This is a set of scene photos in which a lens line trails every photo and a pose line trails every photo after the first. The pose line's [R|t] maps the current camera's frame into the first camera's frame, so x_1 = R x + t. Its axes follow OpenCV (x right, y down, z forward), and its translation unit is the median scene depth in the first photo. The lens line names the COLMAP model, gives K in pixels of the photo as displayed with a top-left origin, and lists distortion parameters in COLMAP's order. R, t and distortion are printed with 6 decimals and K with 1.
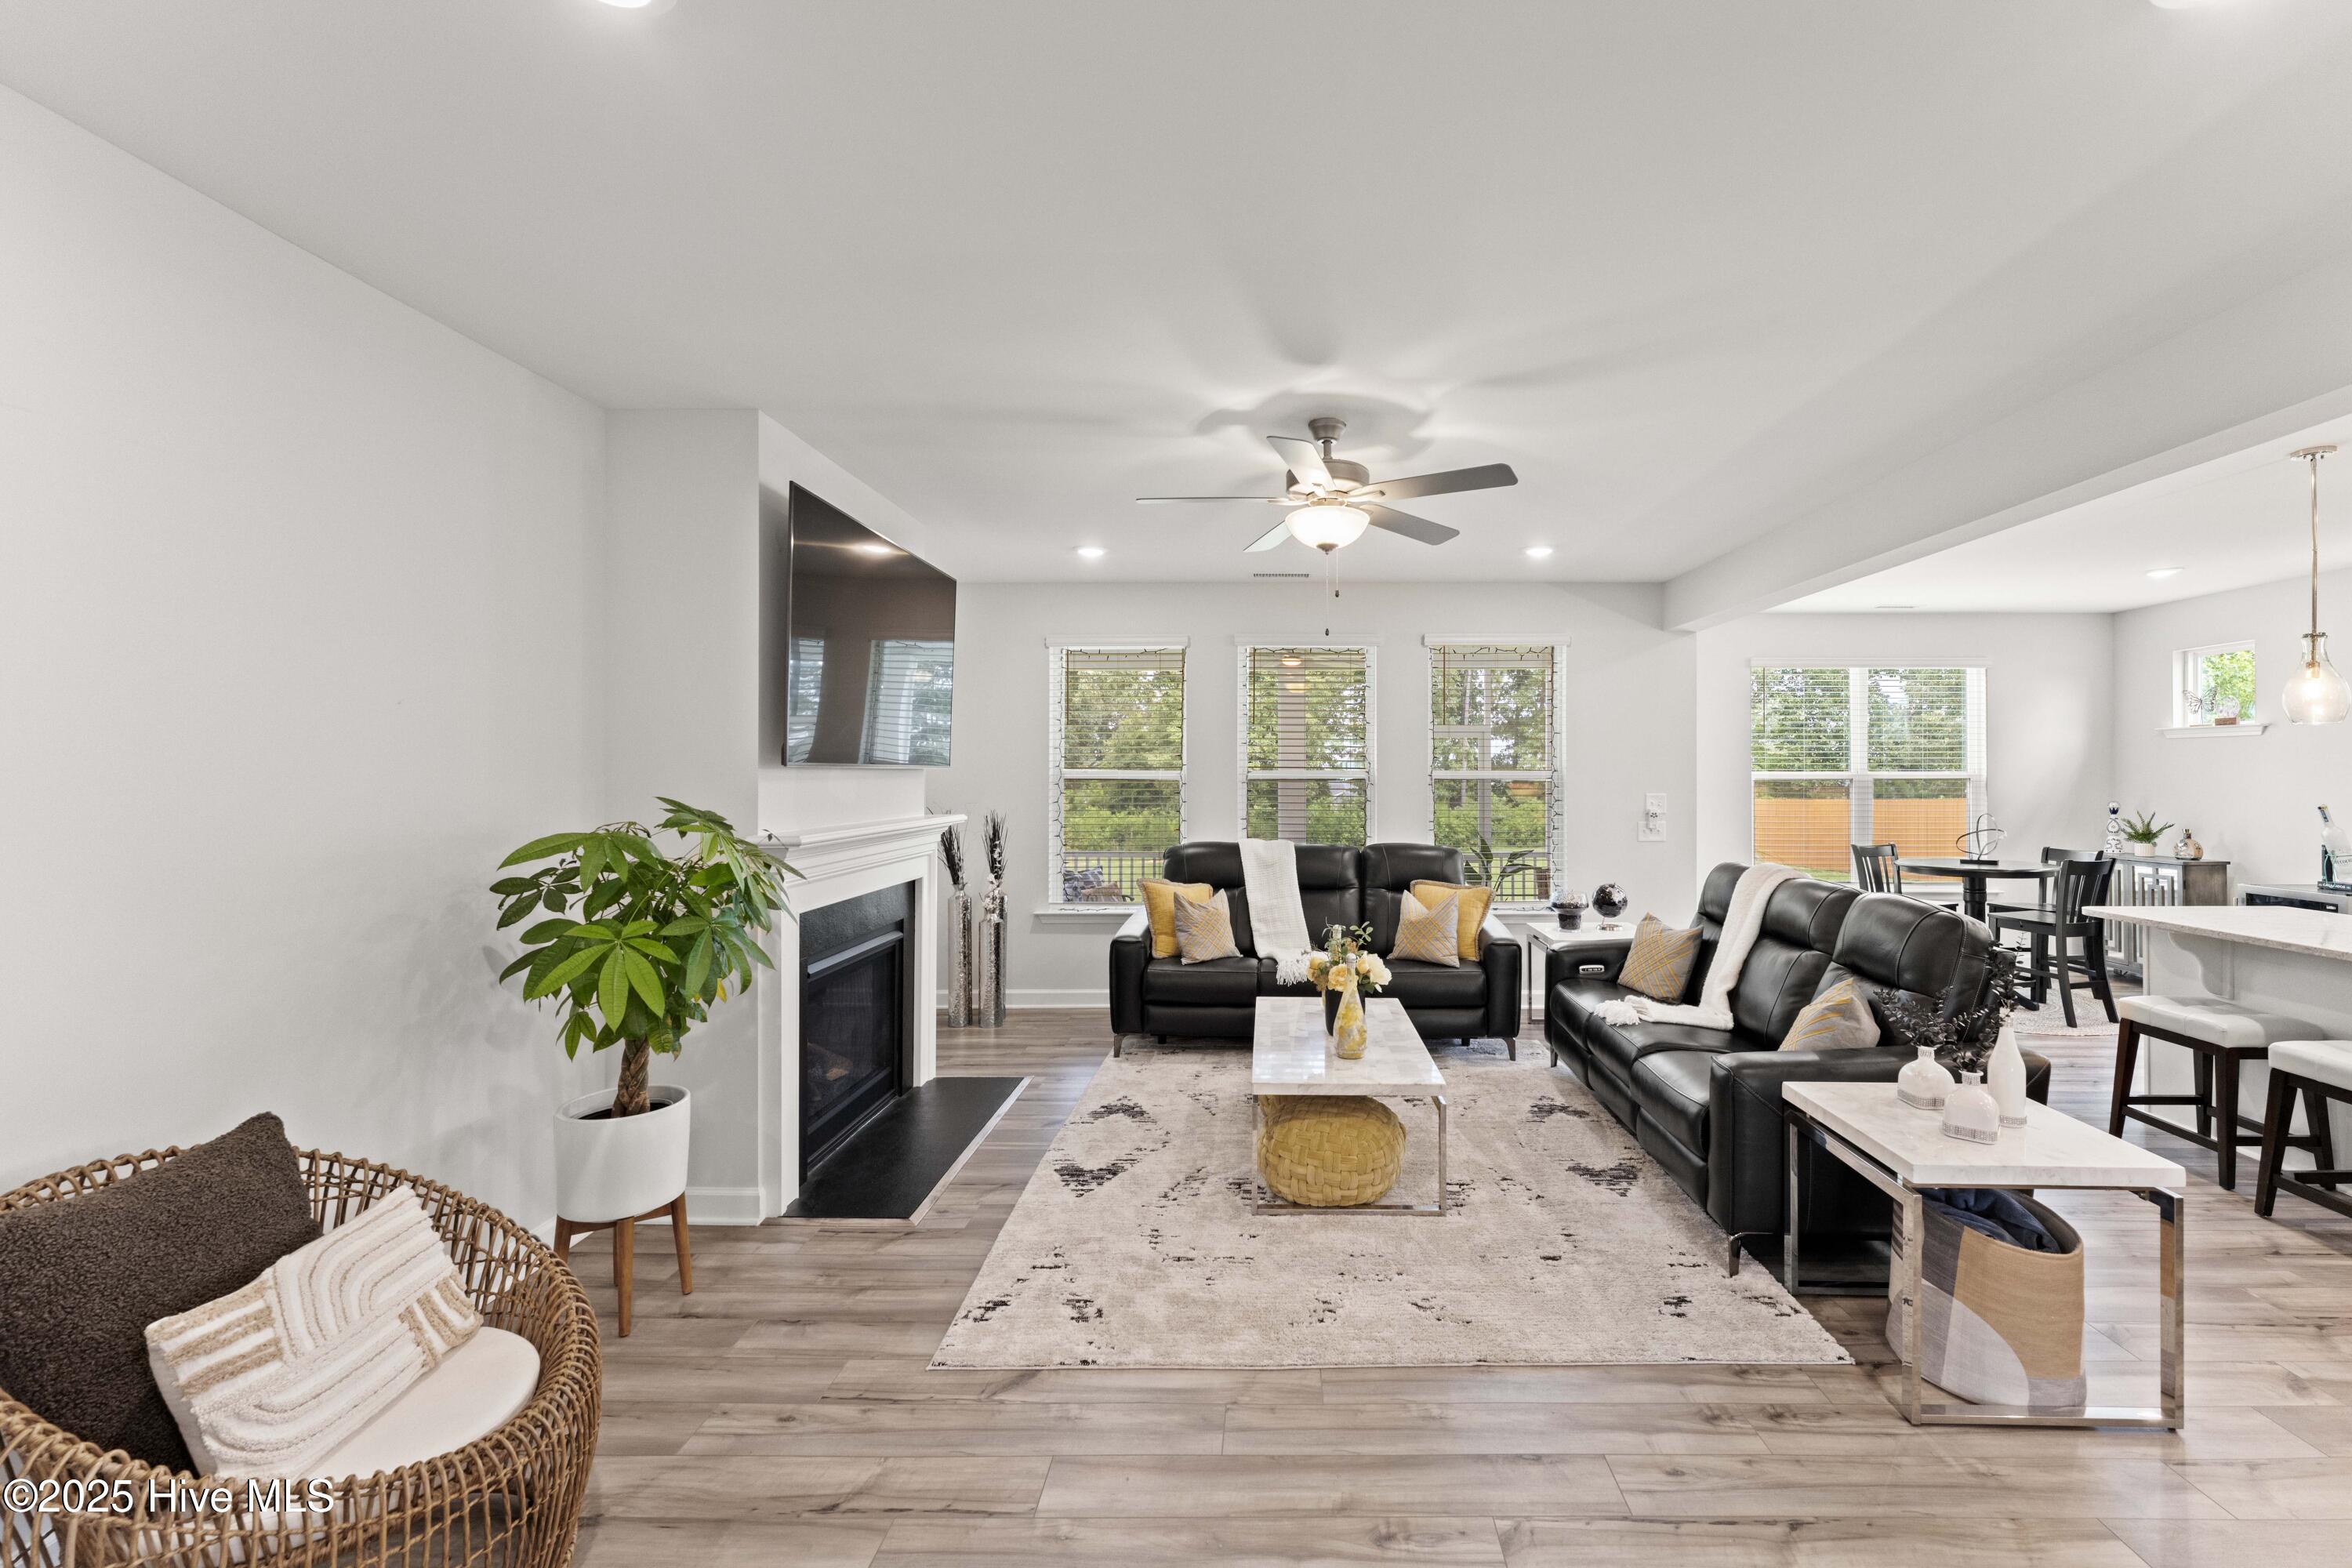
lens RADIAL K [[1108.0, 0, 1177.5], [0, 1108.0, 775.9], [0, 0, 1]] dist [-0.002474, -0.000366]
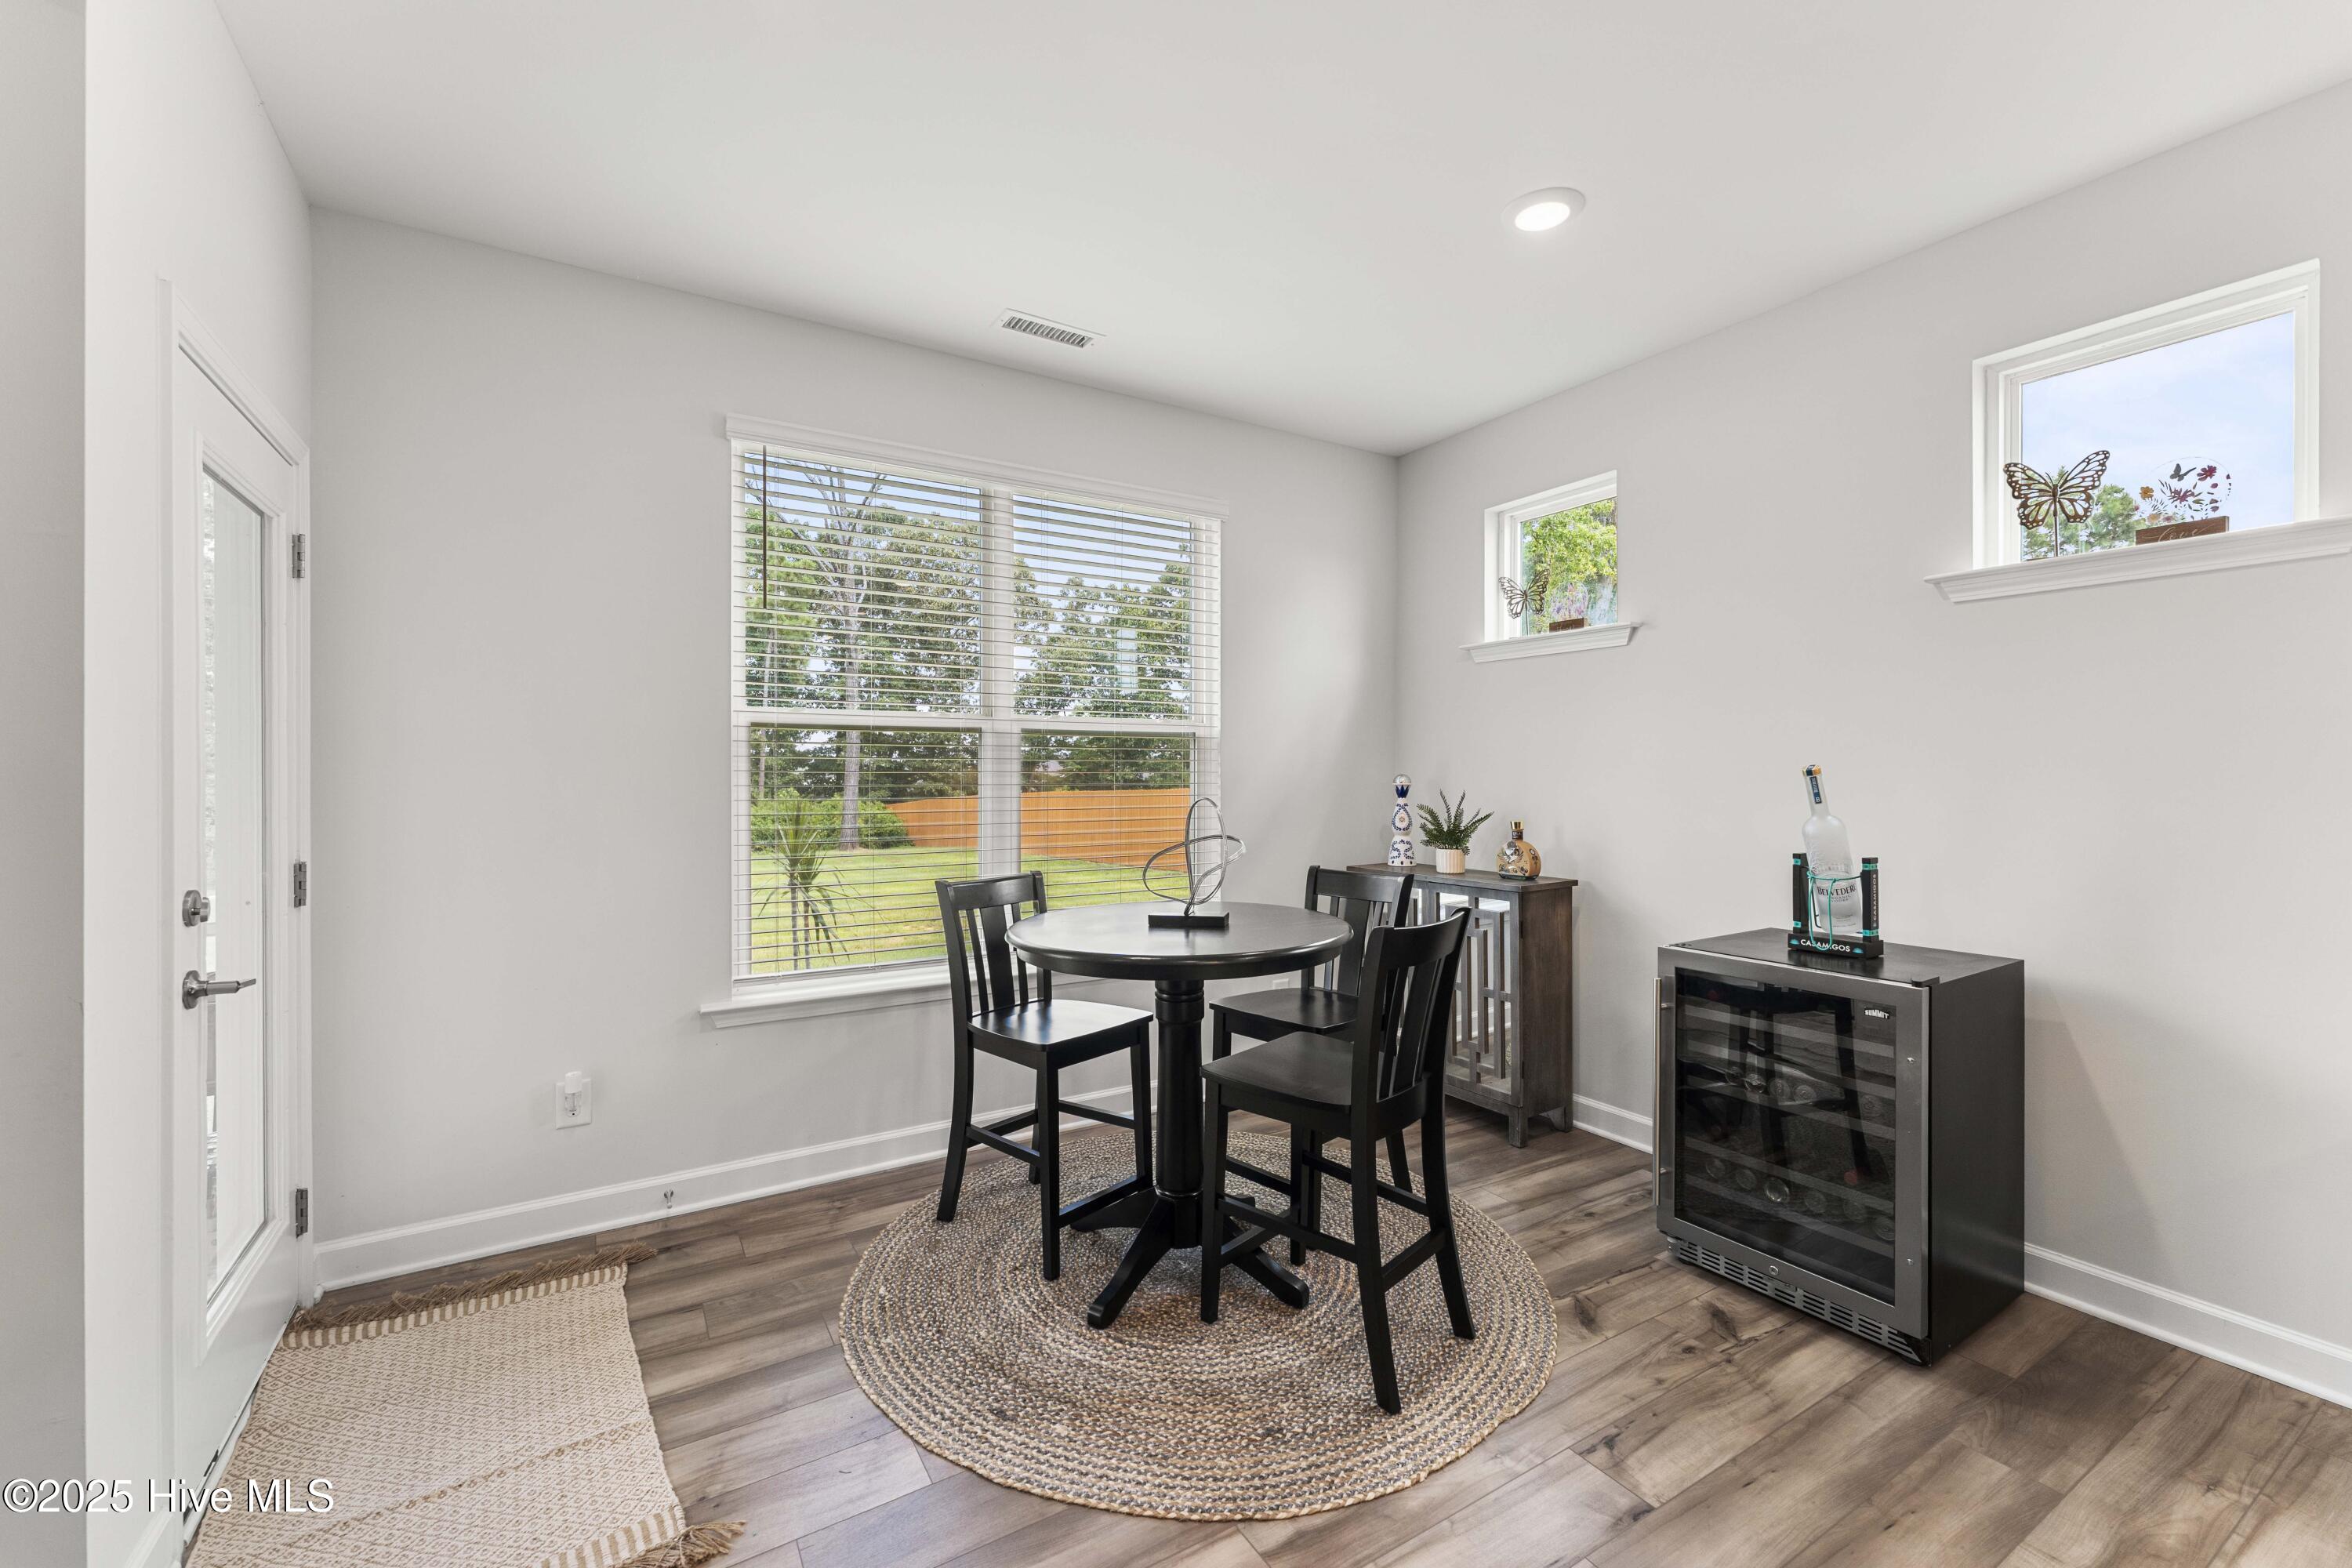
lens RADIAL K [[957.6, 0, 1169.6], [0, 957.6, 775.2], [0, 0, 1]] dist [-0.000246, -0.000502]
pose [[0.854039, -0.007303, 0.520158, 0.524936], [0.007983, 0.999968, 0.000933, 0.023565], [-0.520148, 0.003356, 0.854069, 0.687550]]
